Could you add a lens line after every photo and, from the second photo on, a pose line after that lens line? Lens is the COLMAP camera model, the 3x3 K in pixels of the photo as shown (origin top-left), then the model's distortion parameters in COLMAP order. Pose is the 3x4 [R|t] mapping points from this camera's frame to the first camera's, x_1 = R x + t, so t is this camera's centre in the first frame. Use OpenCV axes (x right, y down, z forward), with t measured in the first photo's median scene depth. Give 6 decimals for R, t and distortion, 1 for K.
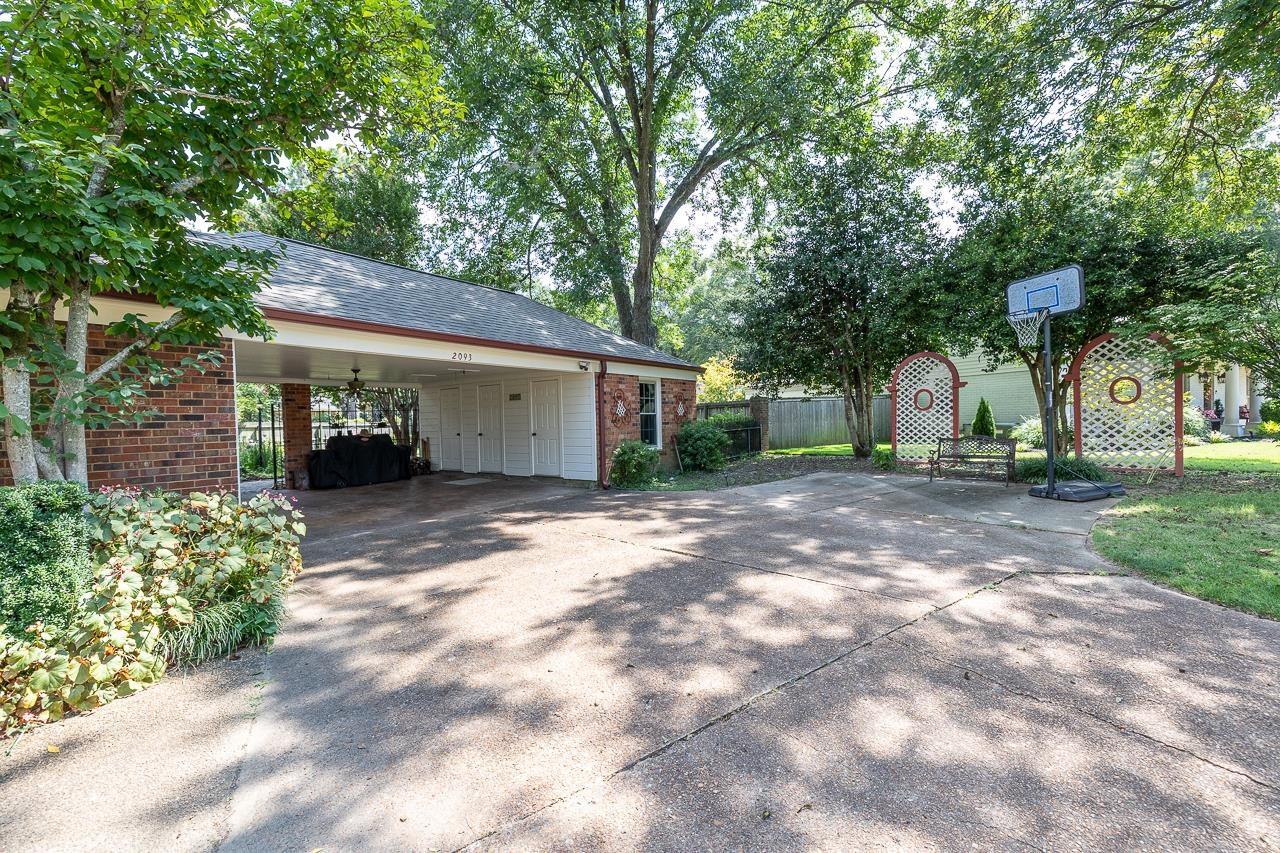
lens RADIAL K [[534.8, 0, 635.8], [0, 534.8, 433.0], [0, 0, 1]] dist [-0.000820, 0.000550]
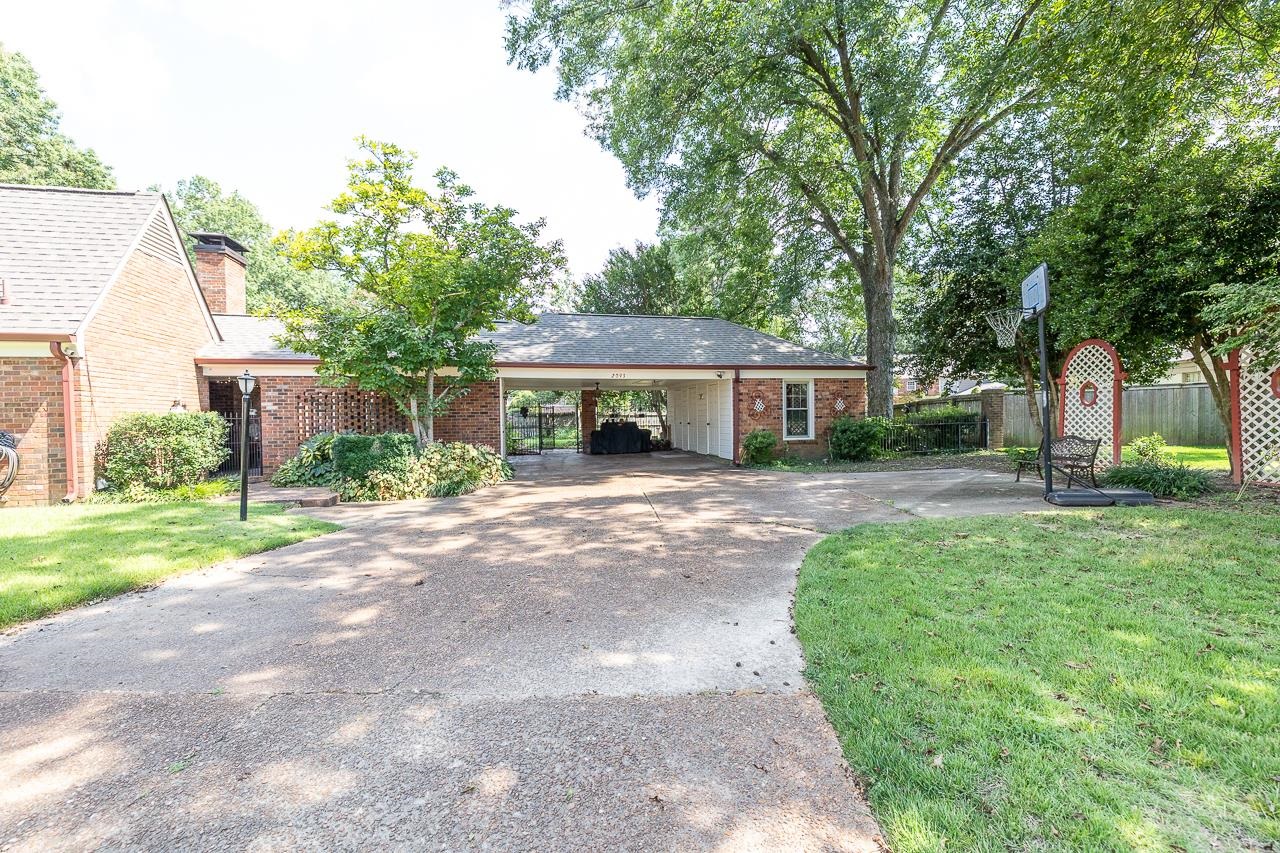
lens RADIAL K [[534.8, 0, 635.0], [0, 534.8, 428.2], [0, 0, 1]] dist [-0.000820, 0.000550]
pose [[0.753052, 0.026900, -0.657411, 0.606512], [-0.019369, 0.999637, 0.018716, -0.009432], [0.657676, -0.001361, 0.753300, -0.160211]]
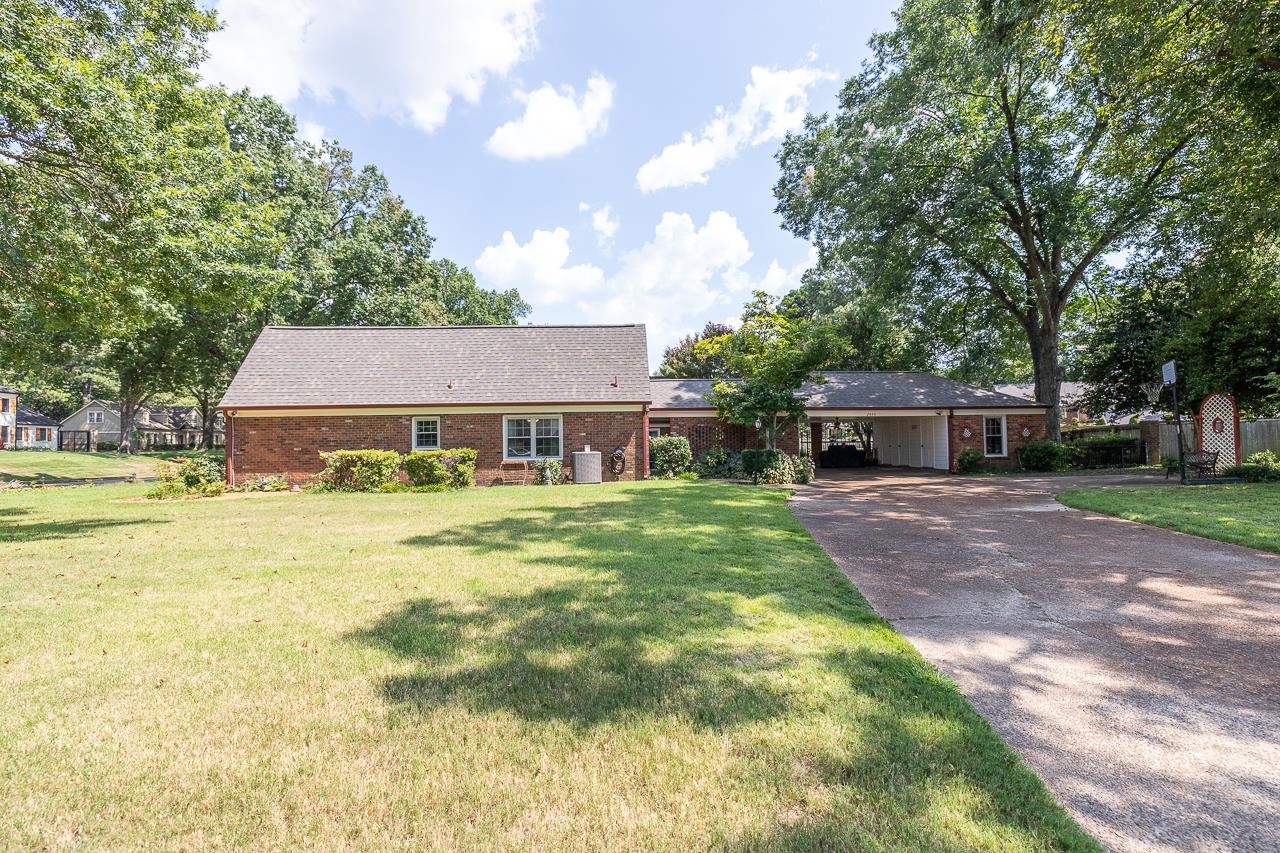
lens RADIAL K [[534.8, 0, 635.7], [0, 534.8, 428.2], [0, 0, 1]] dist [-0.000820, 0.000550]
pose [[0.619582, -0.009698, -0.784872, 0.753373], [-0.021438, 0.999342, -0.029272, 0.018571], [0.784639, 0.034962, 0.618966, -1.126513]]
